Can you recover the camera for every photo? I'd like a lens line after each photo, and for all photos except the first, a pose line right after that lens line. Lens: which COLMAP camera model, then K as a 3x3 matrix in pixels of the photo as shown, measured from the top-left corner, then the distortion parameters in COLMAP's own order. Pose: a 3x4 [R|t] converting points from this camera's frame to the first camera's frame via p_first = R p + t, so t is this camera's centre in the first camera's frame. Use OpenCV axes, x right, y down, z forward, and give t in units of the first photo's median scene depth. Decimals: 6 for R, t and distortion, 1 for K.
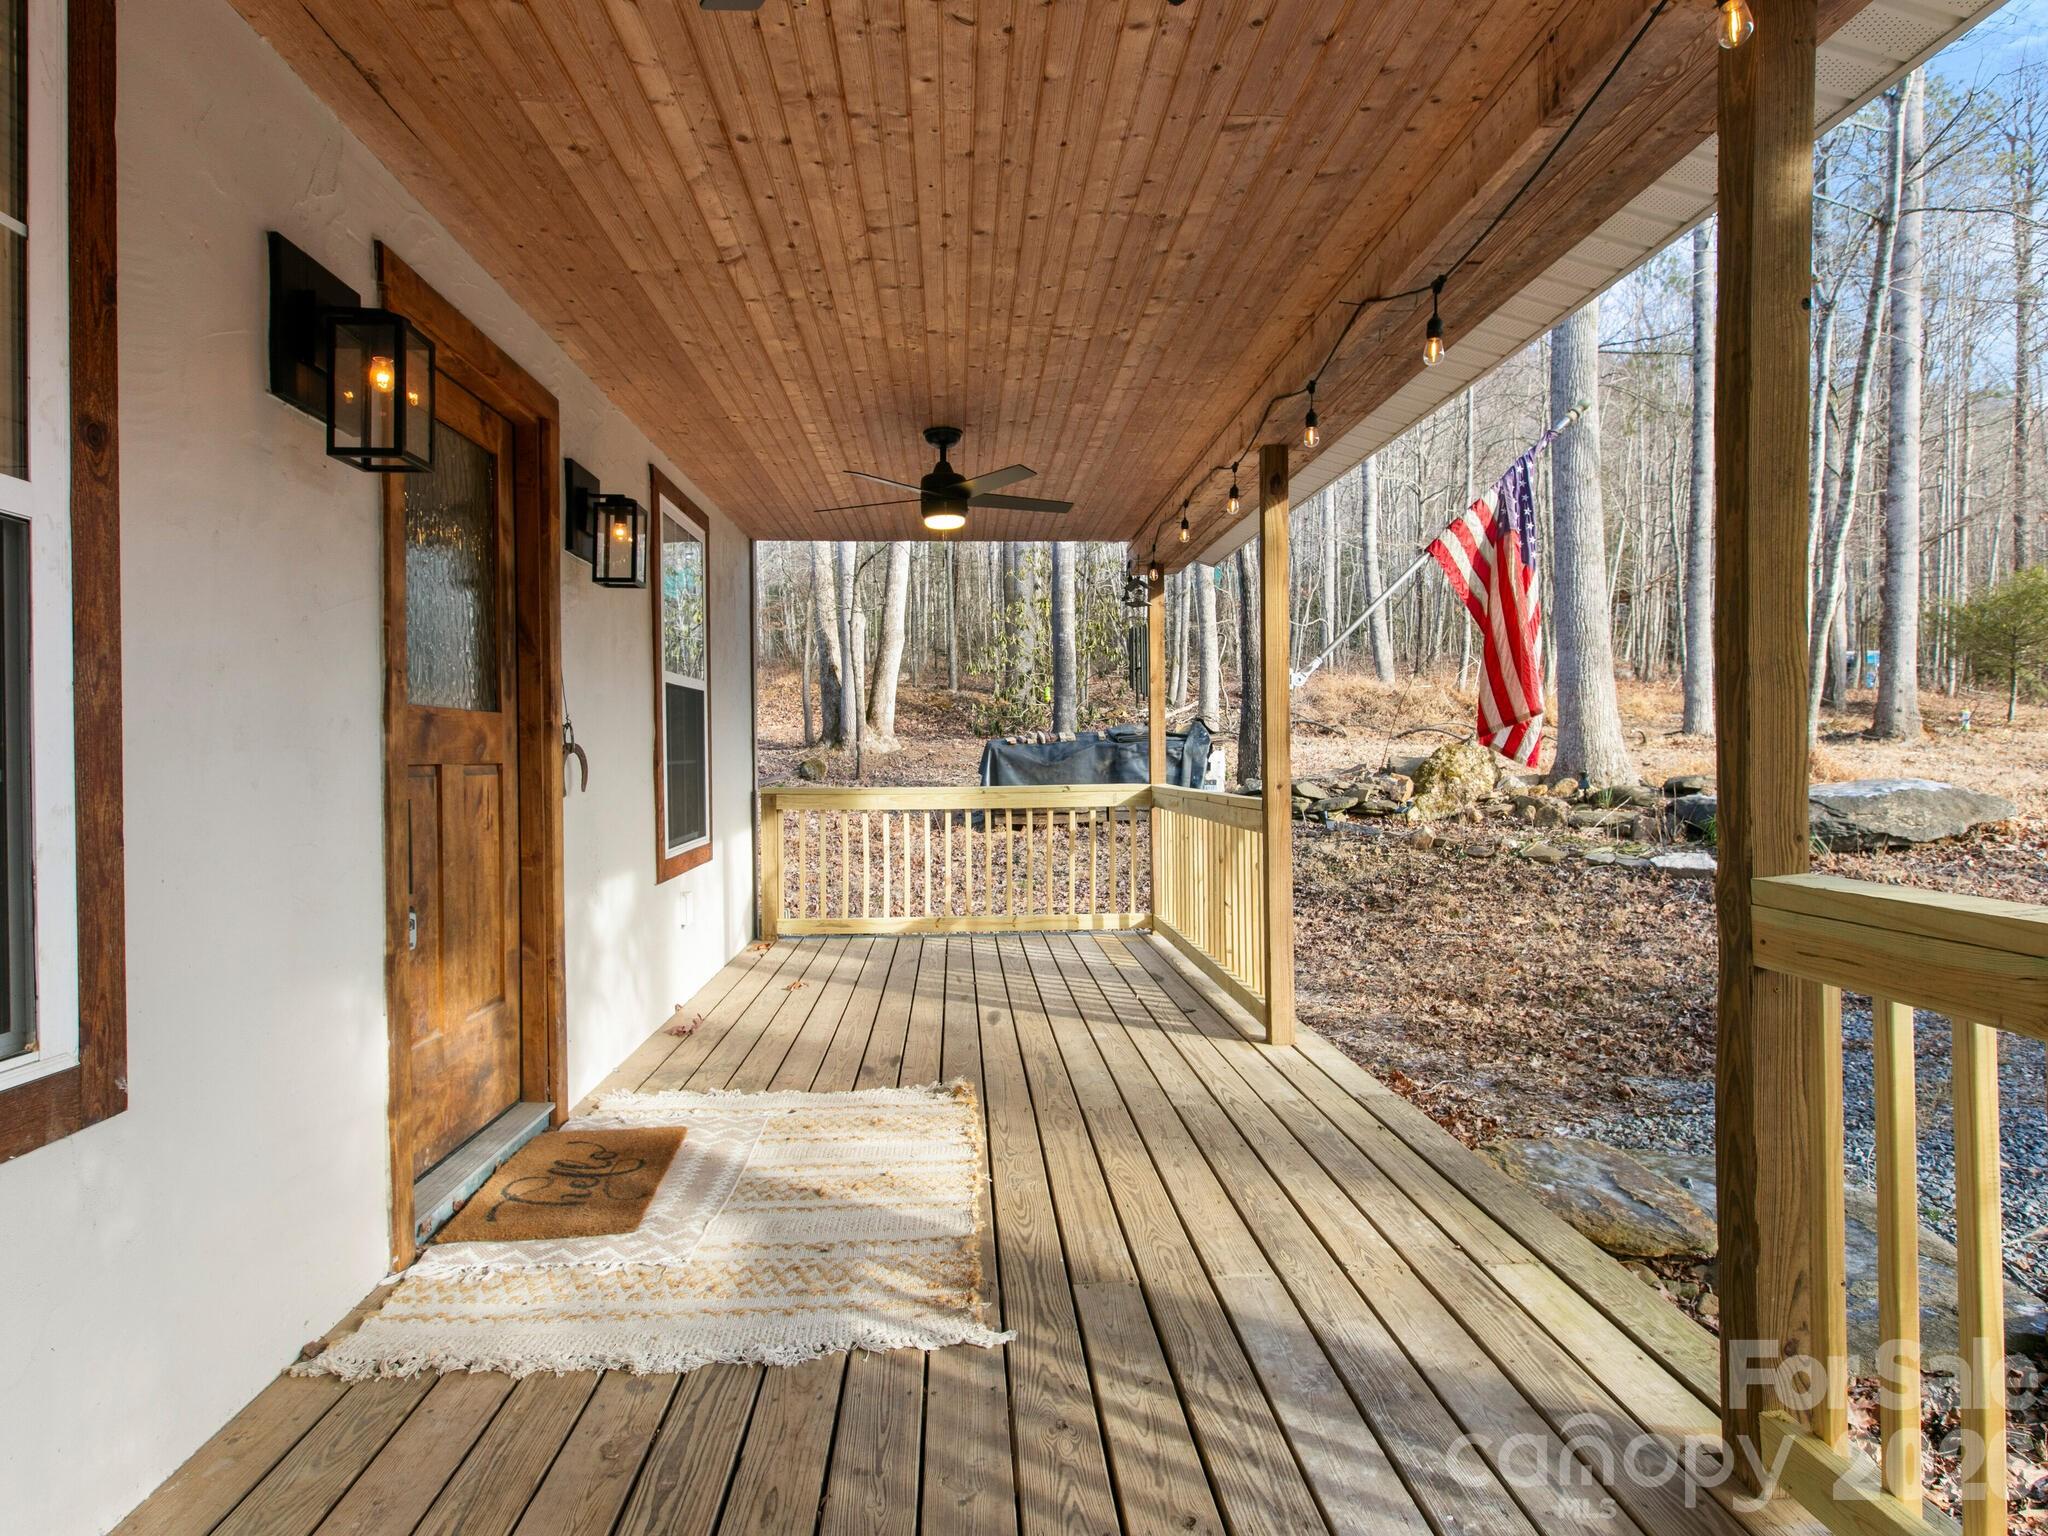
lens RADIAL K [[1177.0, 0, 1016.1], [0, 1177.0, 737.2], [0, 0, 1]] dist [0.002262, -0.002267]
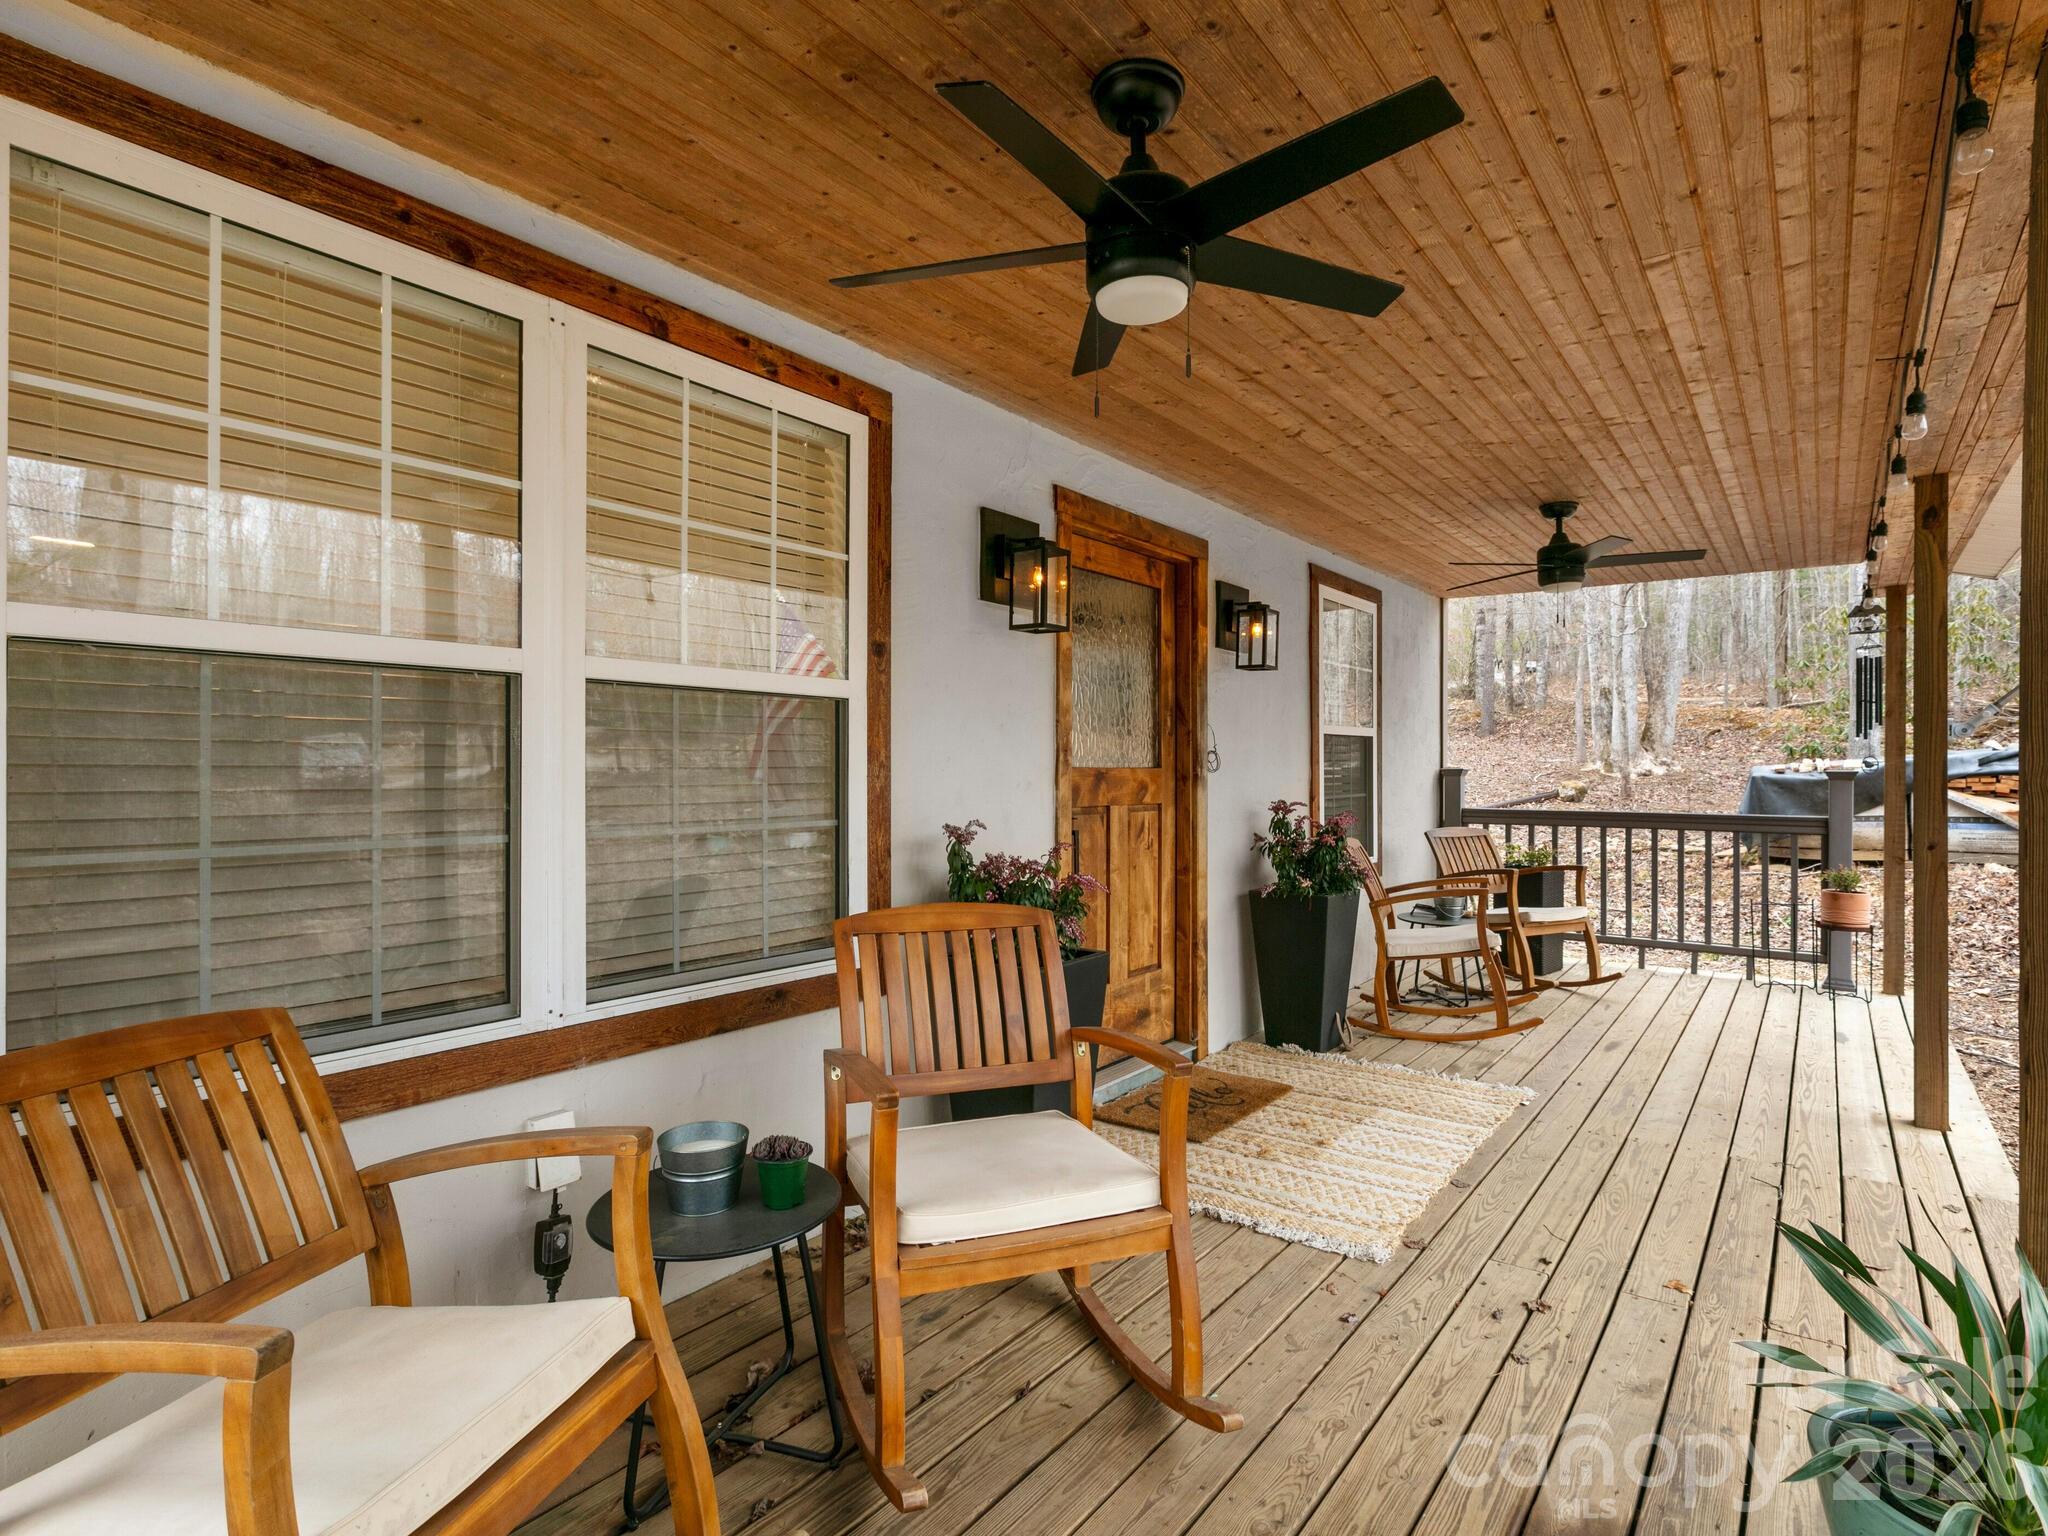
lens RADIAL K [[1054.4, 0, 1024.0], [0, 1054.4, 768.0], [0, 0, 1]] dist [-0.002325, -0.000767]
pose [[0.768146, 0.014448, -0.640112, 0.254011], [-0.003916, 0.999833, 0.017868, -0.042128], [0.640263, -0.011219, 0.768074, -0.099153]]
